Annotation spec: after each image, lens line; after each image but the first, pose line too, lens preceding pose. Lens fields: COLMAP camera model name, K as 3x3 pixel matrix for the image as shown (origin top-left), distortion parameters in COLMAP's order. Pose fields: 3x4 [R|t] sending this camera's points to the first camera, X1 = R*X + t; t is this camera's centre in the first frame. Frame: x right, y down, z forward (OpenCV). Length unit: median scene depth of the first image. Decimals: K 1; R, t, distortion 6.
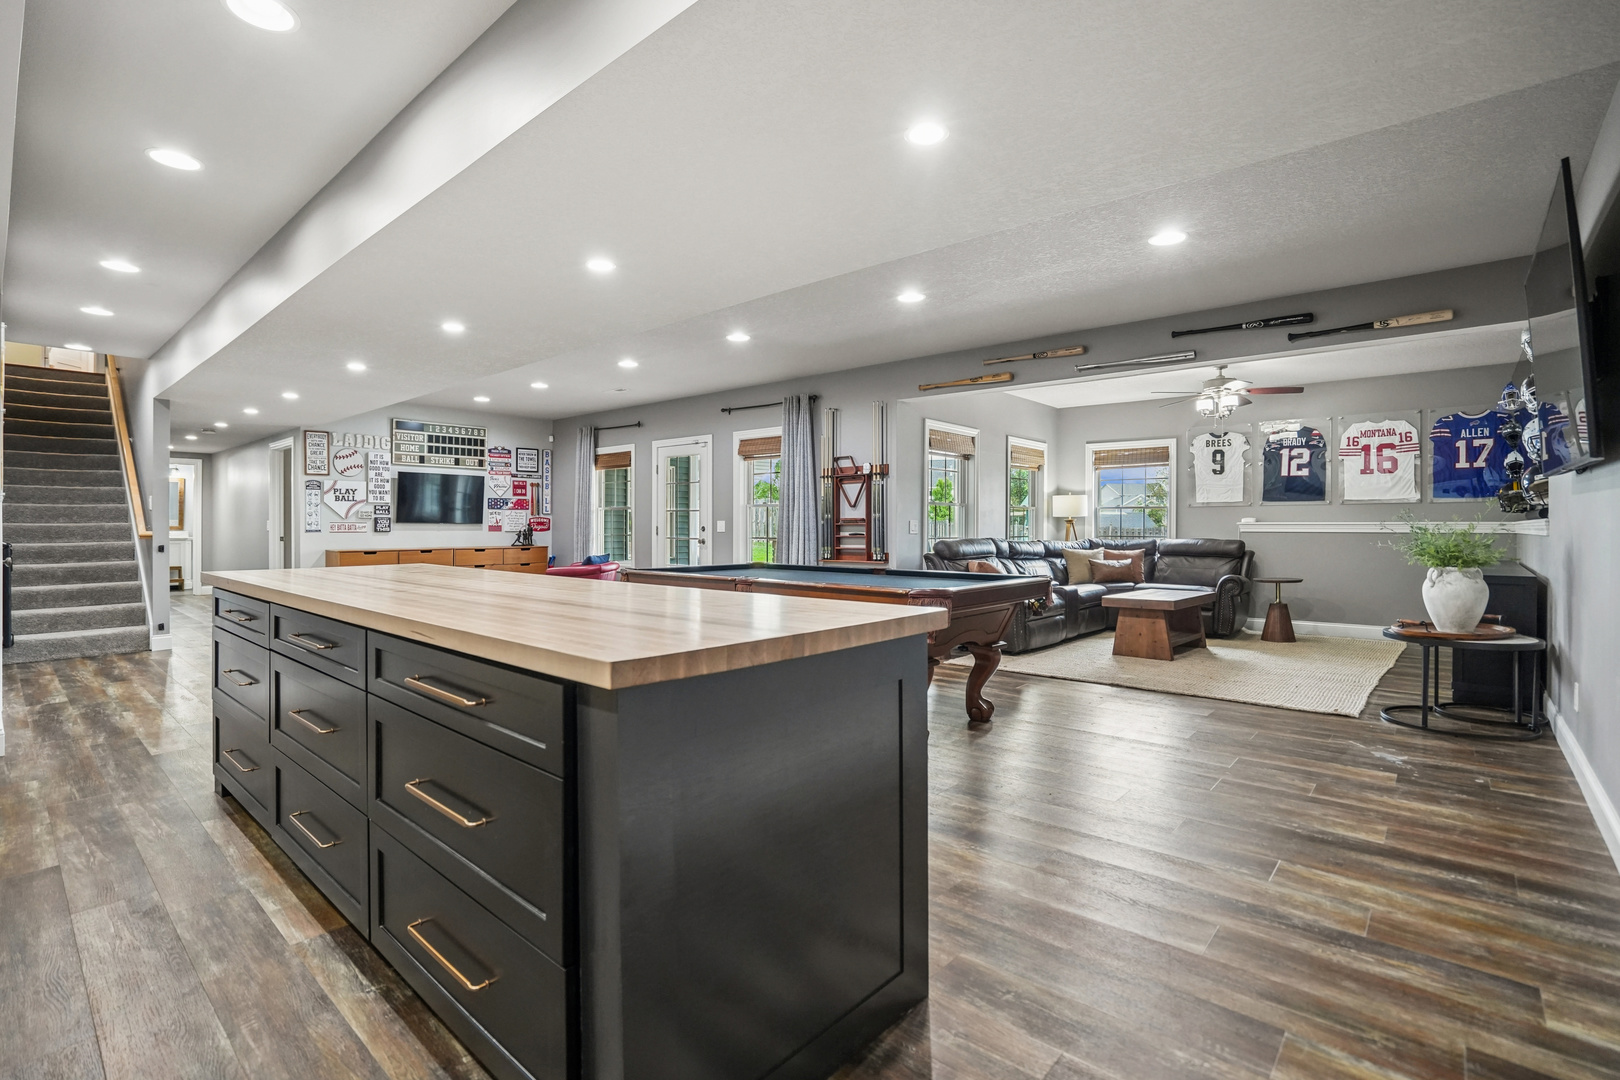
lens RADIAL K [[750.0, 0, 802.2], [0, 750.0, 526.1], [0, 0, 1]] dist [-0.007095, 0.000105]
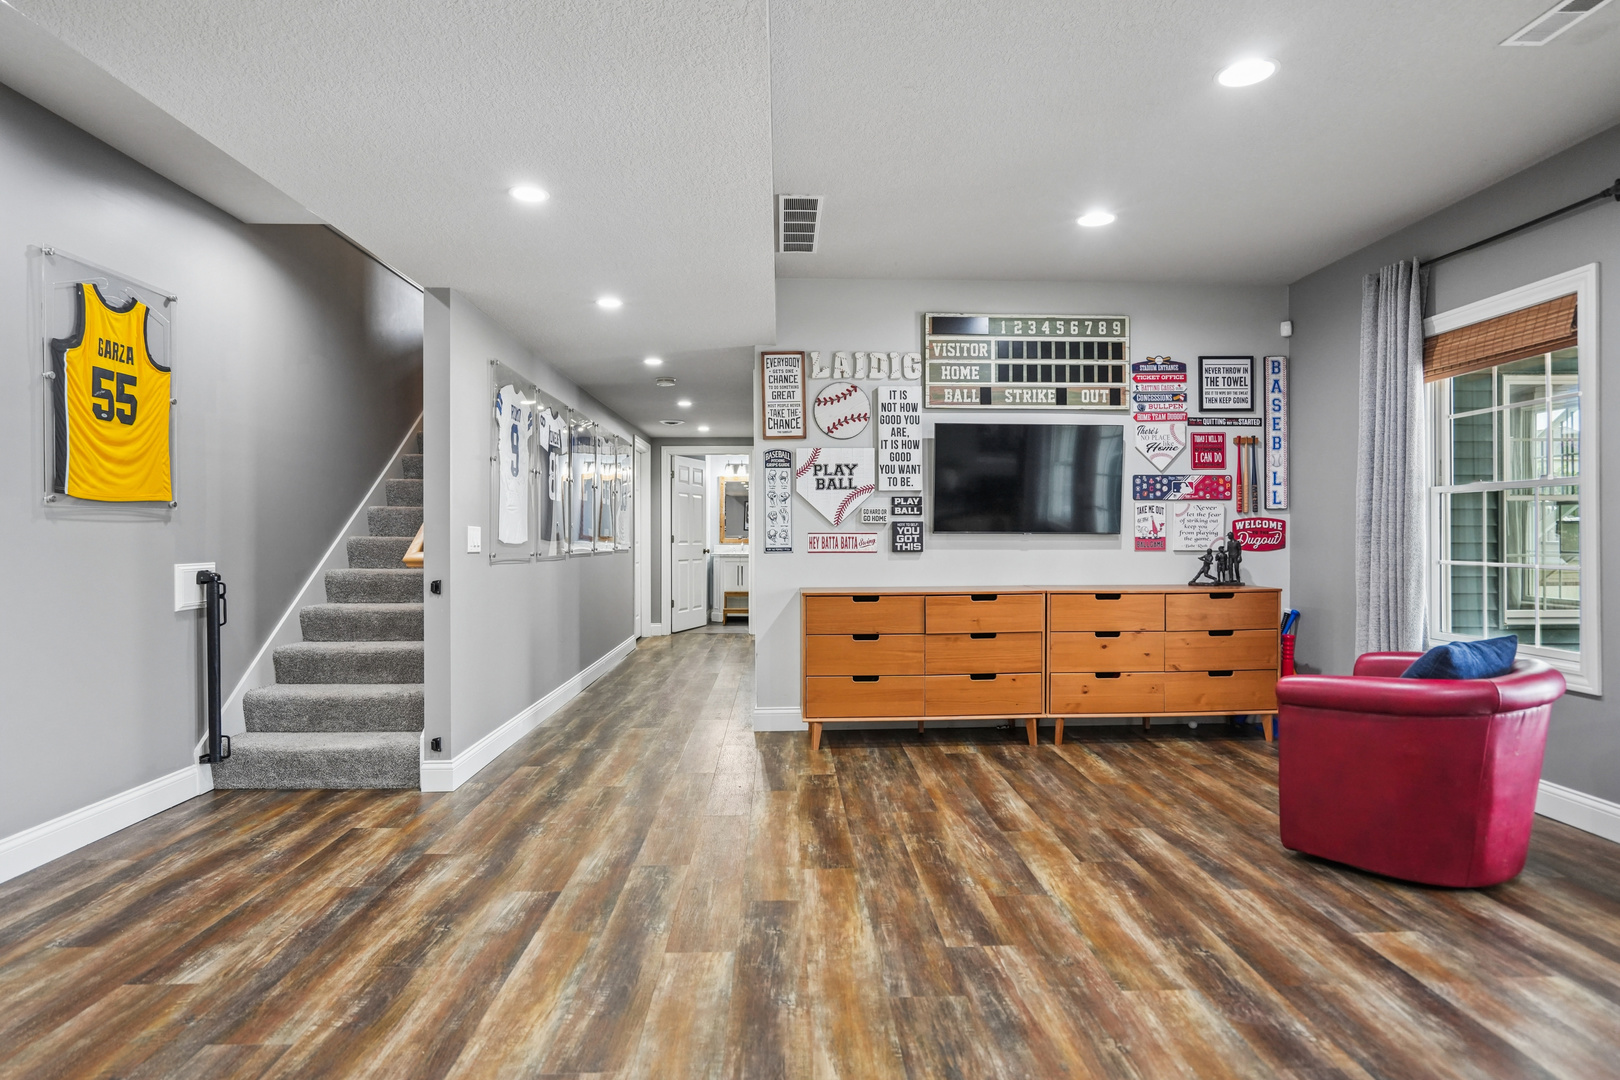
lens RADIAL K [[851.8, 0, 796.8], [0, 851.8, 529.8], [0, 0, 1]] dist [-0.016638, 0.001702]
pose [[0.667617, -0.006771, -0.744474, -0.184239], [0.002117, 0.999972, -0.007197, -0.002284], [0.744502, 0.003229, 0.667612, 0.533034]]
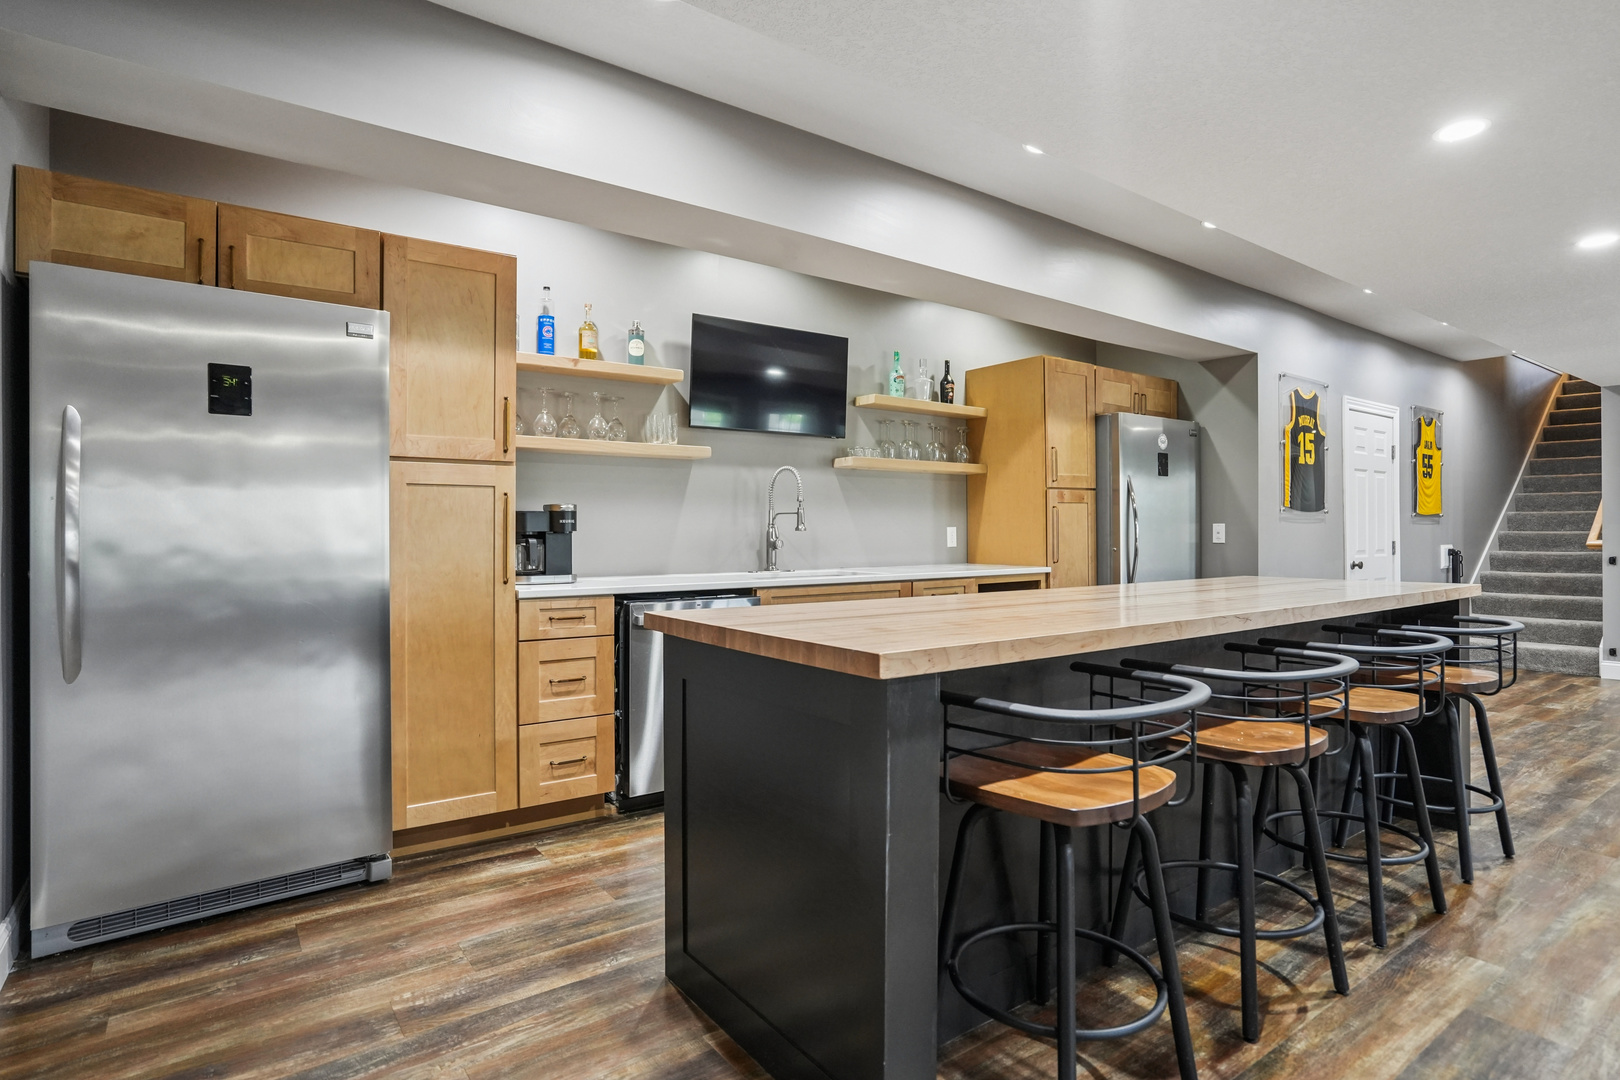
lens RADIAL K [[832.9, 0, 813.1], [0, 832.9, 537.6], [0, 0, 1]] dist [0.001819, 0.001627]
pose [[-0.214083, 0.003995, -0.976807, 0.180509], [0.000778, 0.999992, 0.003919, -0.000287], [0.976815, 0.000080, -0.214084, 0.206592]]
